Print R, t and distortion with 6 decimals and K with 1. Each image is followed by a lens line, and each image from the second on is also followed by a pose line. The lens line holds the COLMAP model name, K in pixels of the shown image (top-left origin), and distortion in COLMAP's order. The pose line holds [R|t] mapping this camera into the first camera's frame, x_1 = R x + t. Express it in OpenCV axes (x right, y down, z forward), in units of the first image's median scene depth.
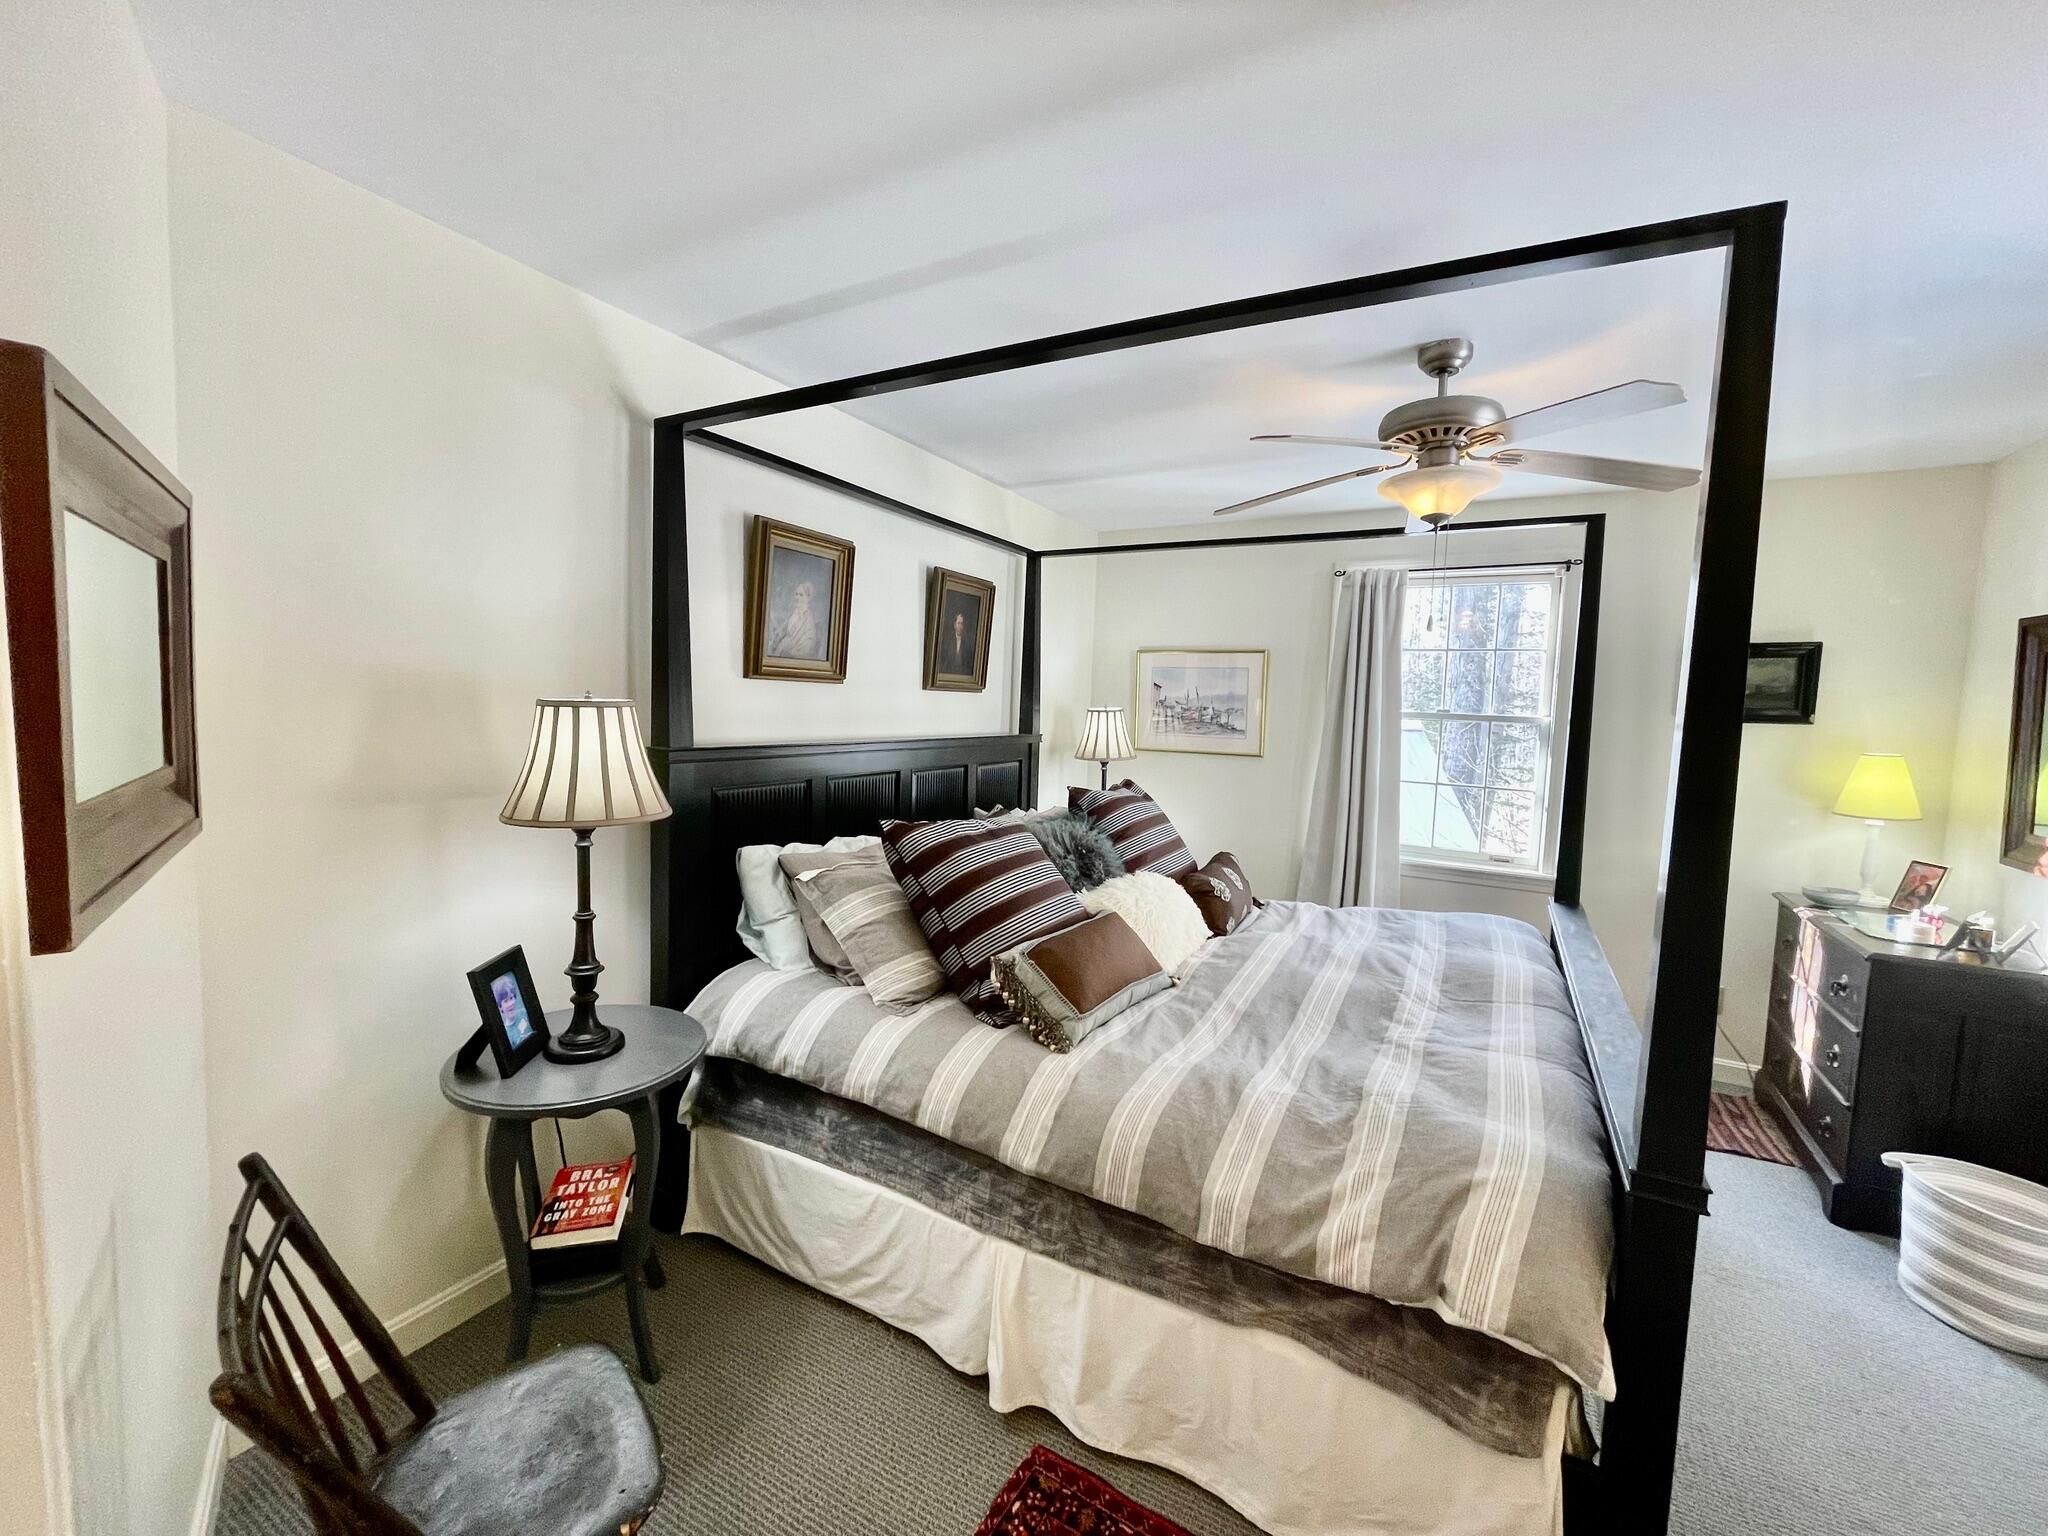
lens RADIAL K [[829.8, 0, 1024.0], [0, 829.8, 768.0], [0, 0, 1]] dist [-0.000601, -0.000045]
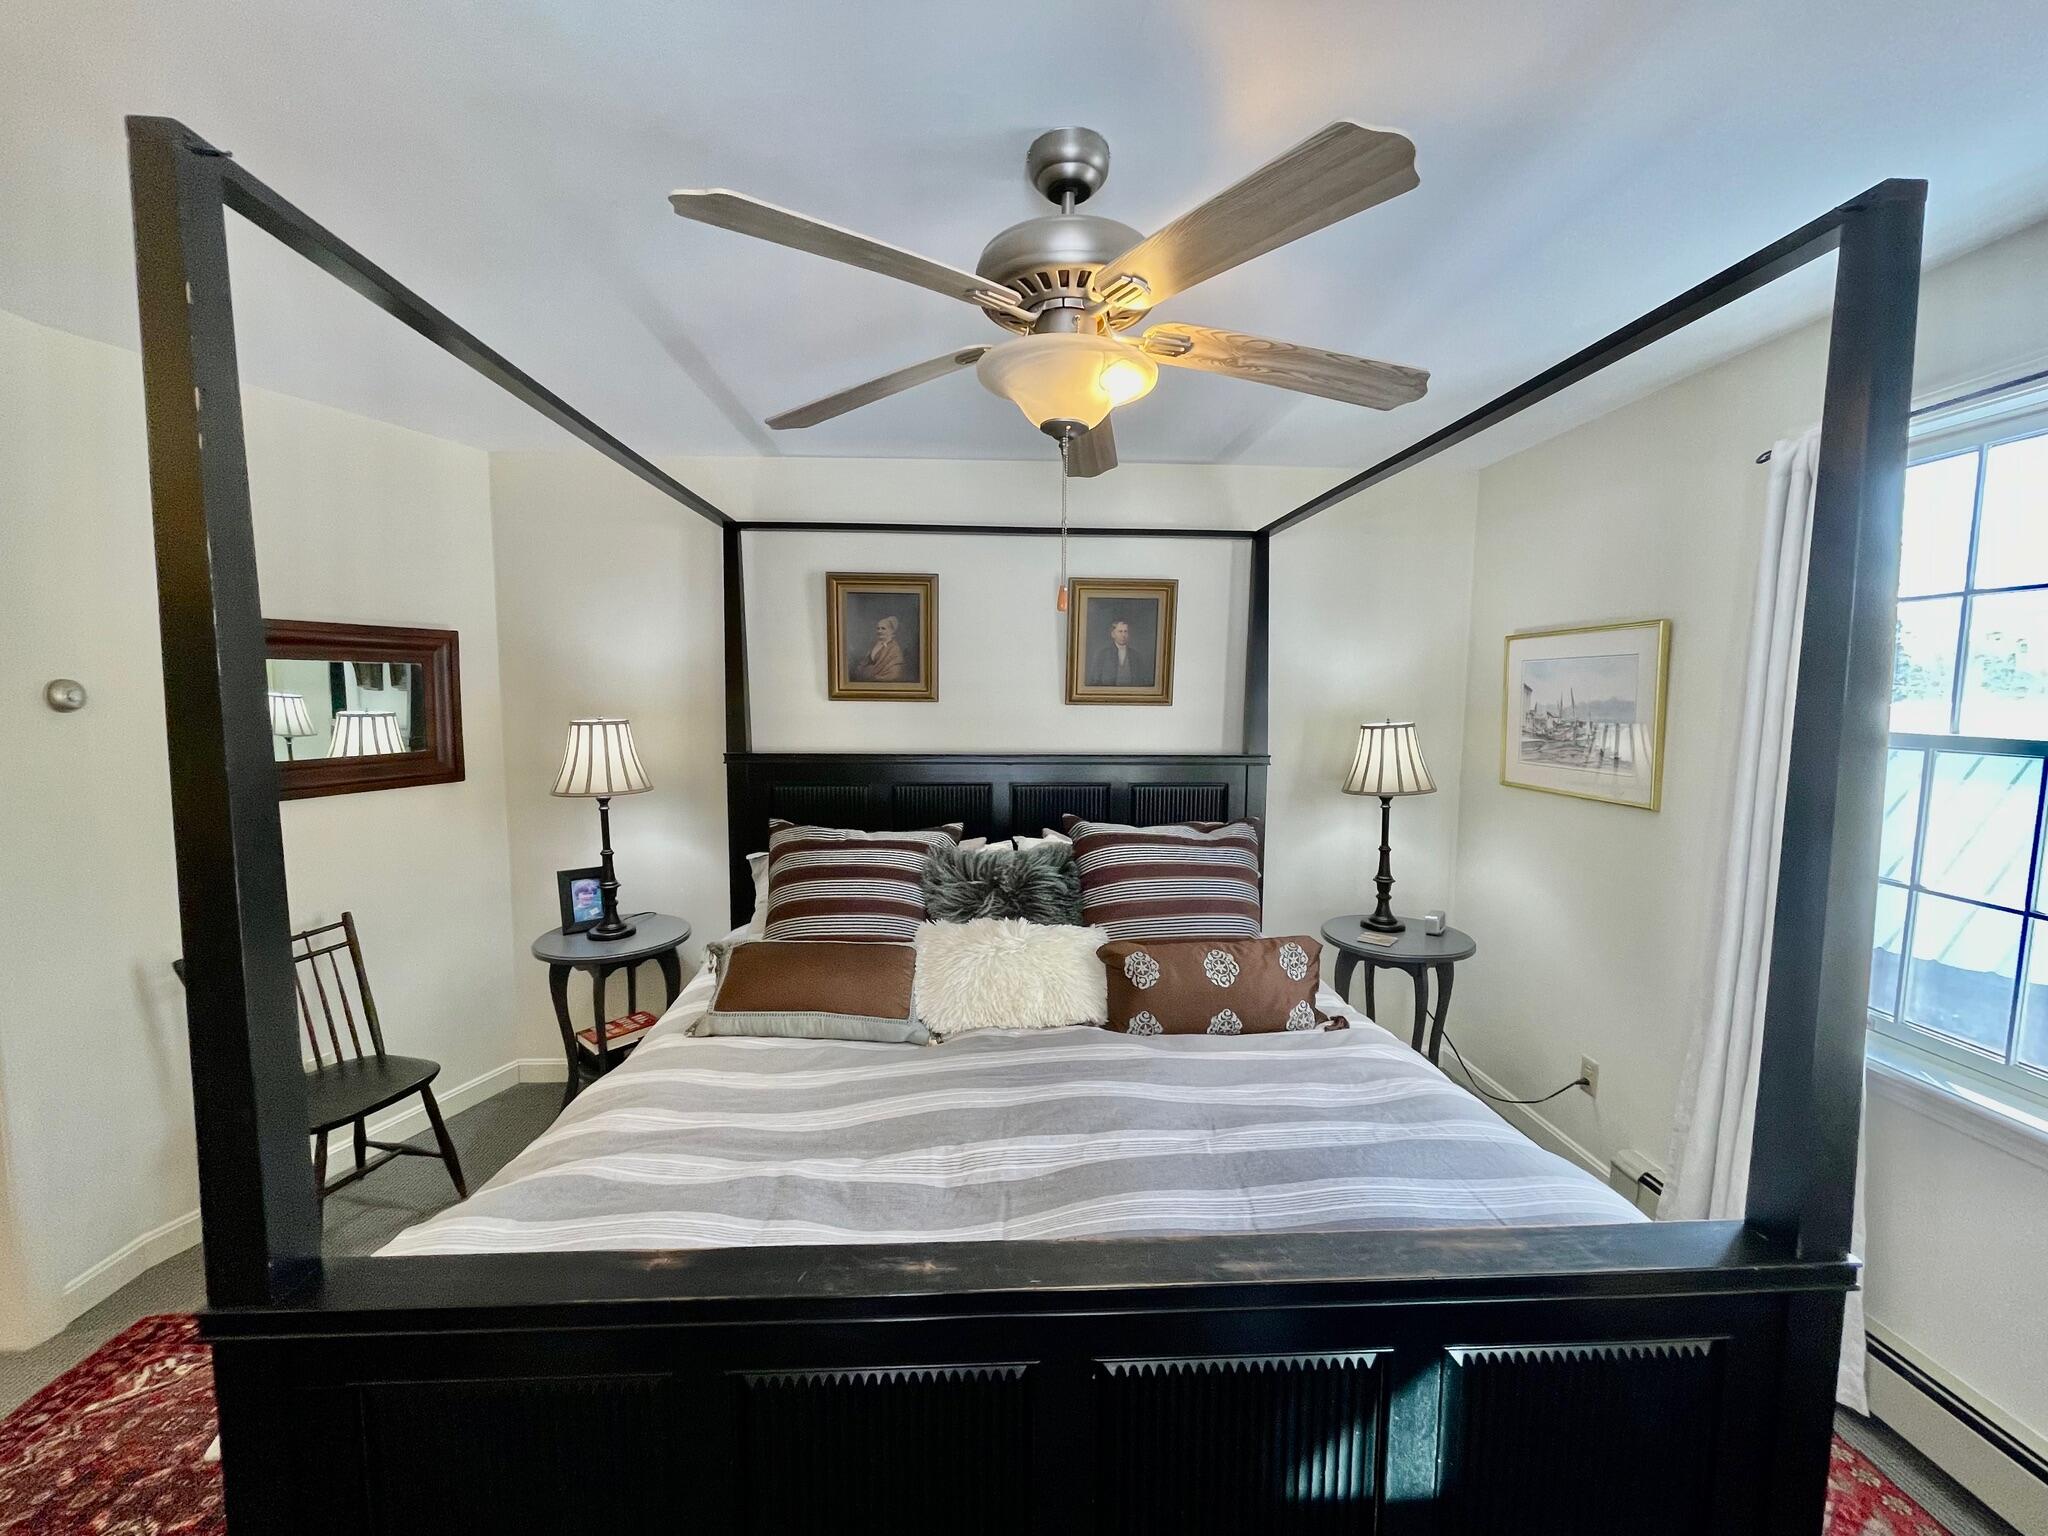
lens RADIAL K [[830.1, 0, 1022.7], [0, 830.1, 787.0], [0, 0, 1]] dist [-0.000233, 0.000016]
pose [[0.517075, 0.059475, -0.853871, 0.732599], [-0.059955, 0.997649, 0.033183, -0.031071], [0.853838, 0.034036, 0.519425, 0.487421]]
